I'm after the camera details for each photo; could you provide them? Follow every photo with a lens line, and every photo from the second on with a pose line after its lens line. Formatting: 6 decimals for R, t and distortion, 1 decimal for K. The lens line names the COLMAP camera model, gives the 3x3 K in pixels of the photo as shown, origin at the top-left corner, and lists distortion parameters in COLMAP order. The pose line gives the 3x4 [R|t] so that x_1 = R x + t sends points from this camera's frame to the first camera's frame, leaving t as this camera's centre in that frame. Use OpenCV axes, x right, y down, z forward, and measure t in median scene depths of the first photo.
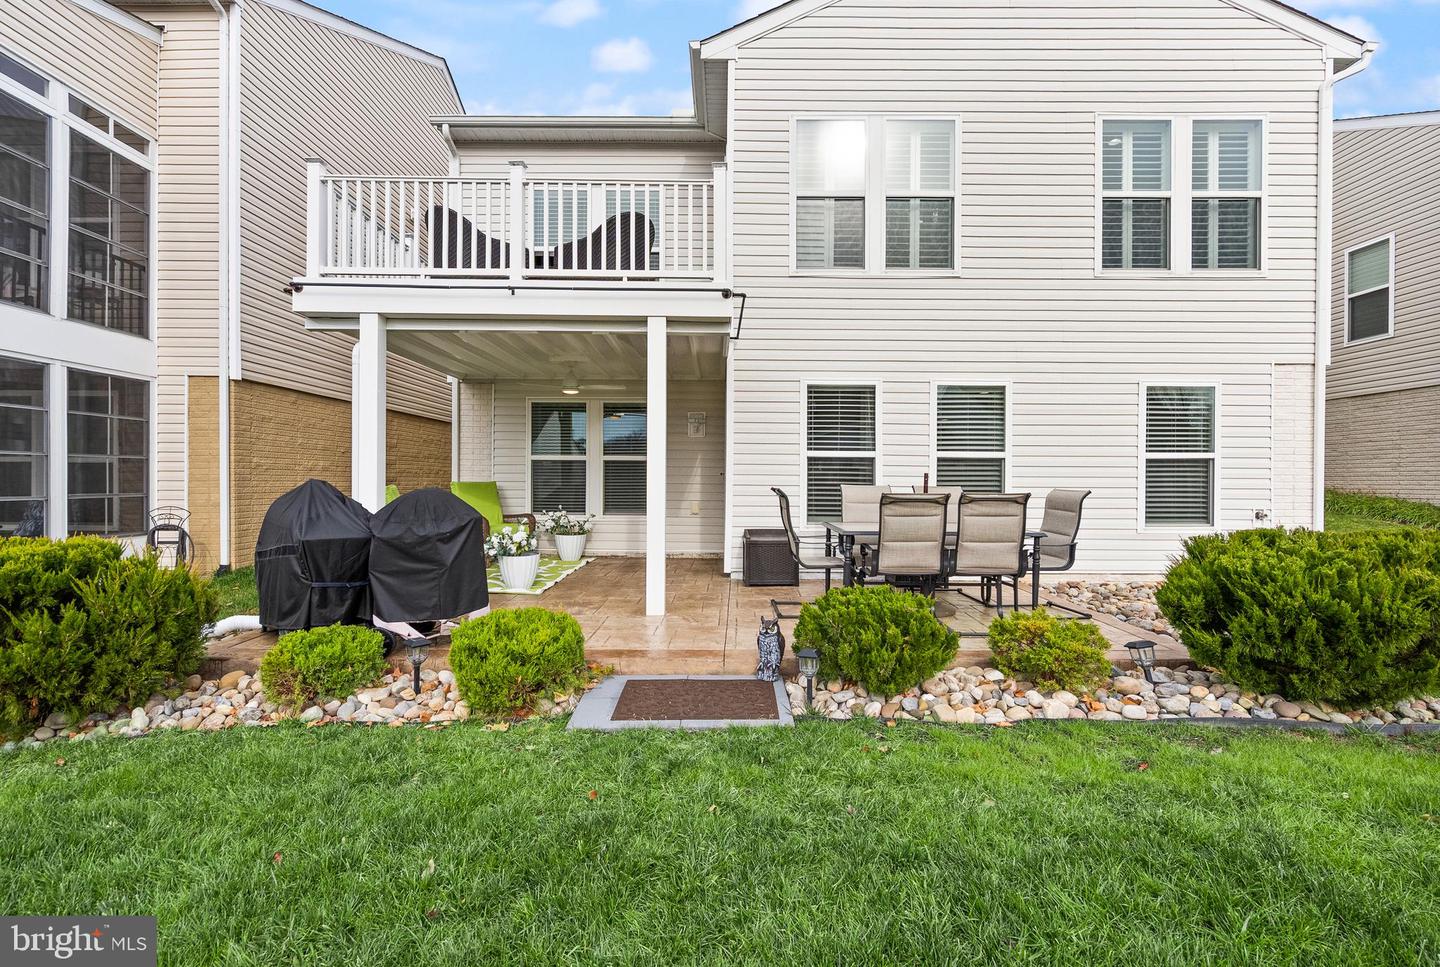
lens RADIAL K [[676.8, 0, 723.3], [0, 676.8, 476.2], [0, 0, 1]] dist [-0.001246, -0.000193]
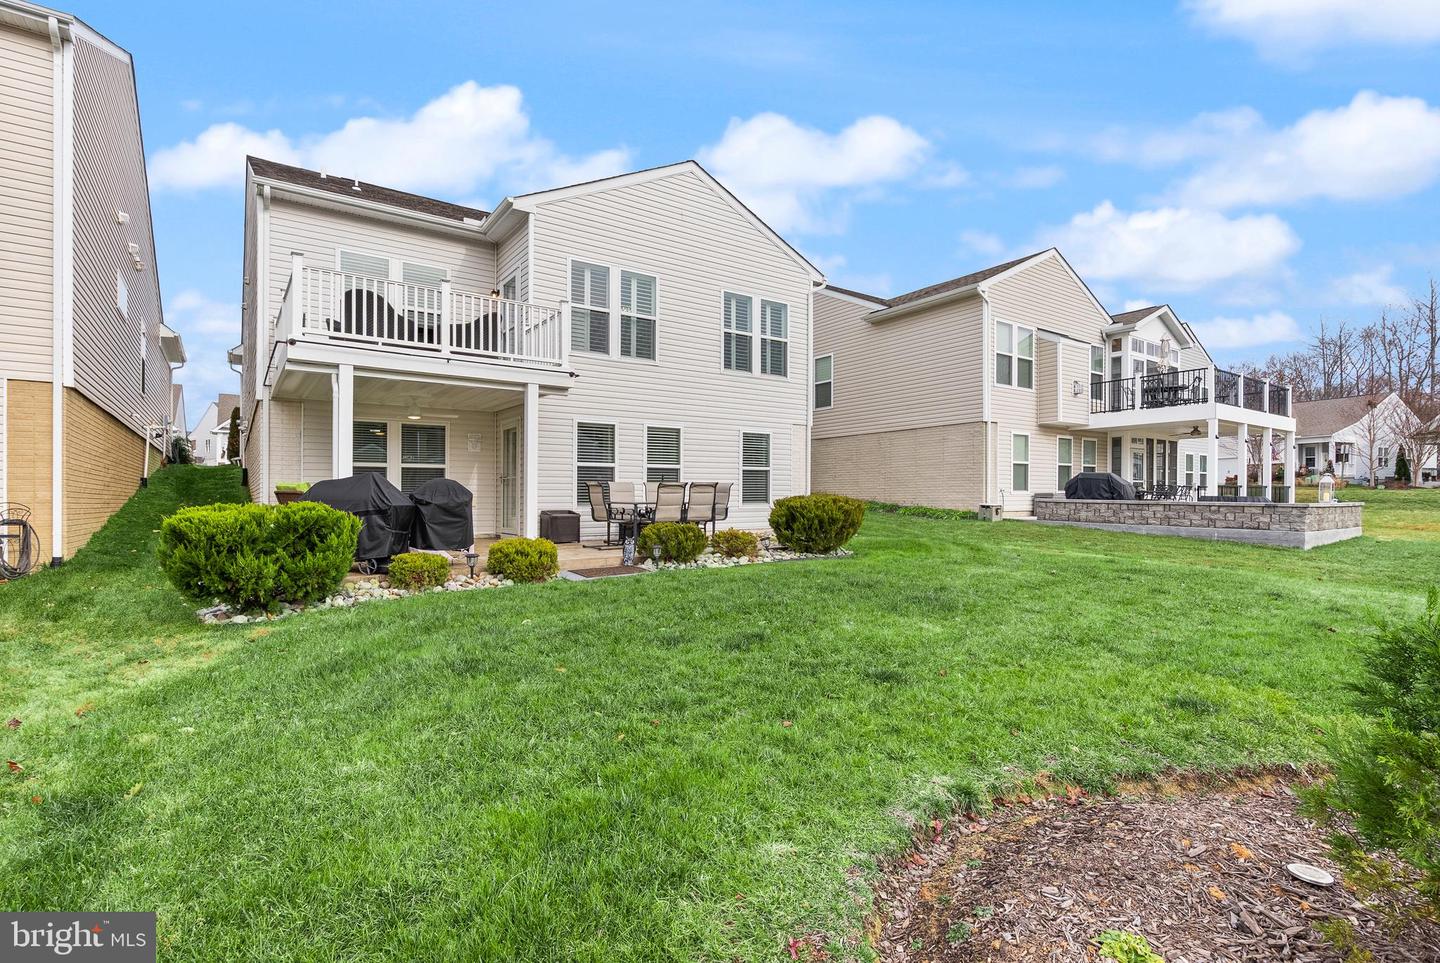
lens RADIAL K [[676.8, 0, 718.6], [0, 676.8, 491.6], [0, 0, 1]] dist [-0.001246, -0.000193]
pose [[0.818117, -0.005048, 0.575029, -0.543084], [0.006416, 0.999979, -0.000349, 0.036889], [-0.575016, 0.003975, 0.818133, -0.542229]]
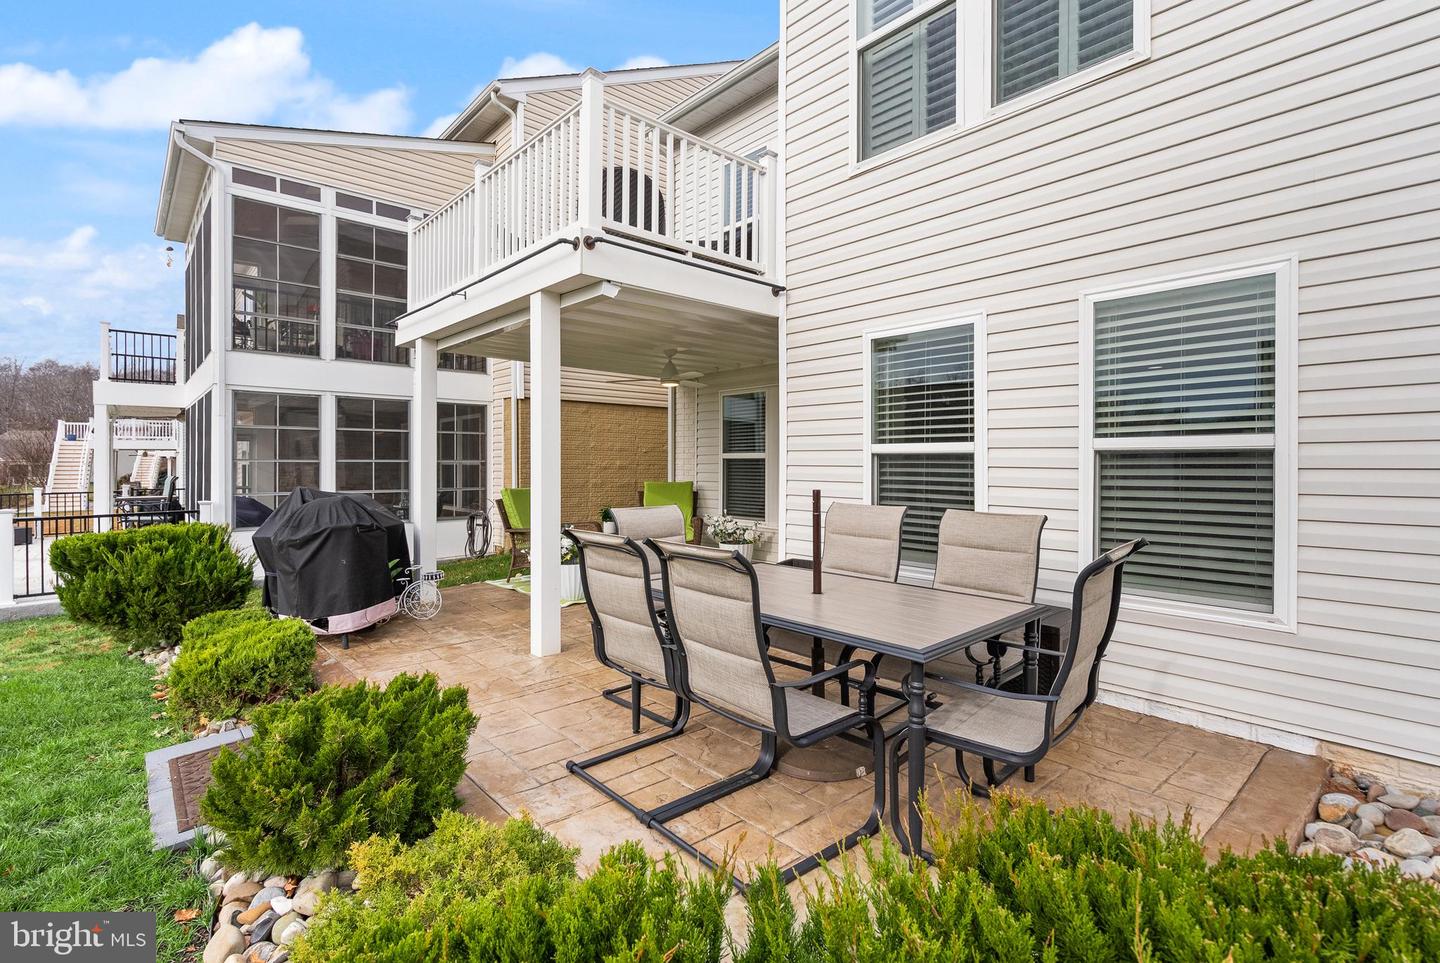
lens RADIAL K [[676.8, 0, 705.6], [0, 676.8, 459.9], [0, 0, 1]] dist [-0.001246, -0.000193]
pose [[0.653823, -0.009255, -0.756591, 0.500813], [0.005566, 0.999957, -0.007423, -0.019217], [0.756627, 0.000642, 0.653846, 0.469334]]
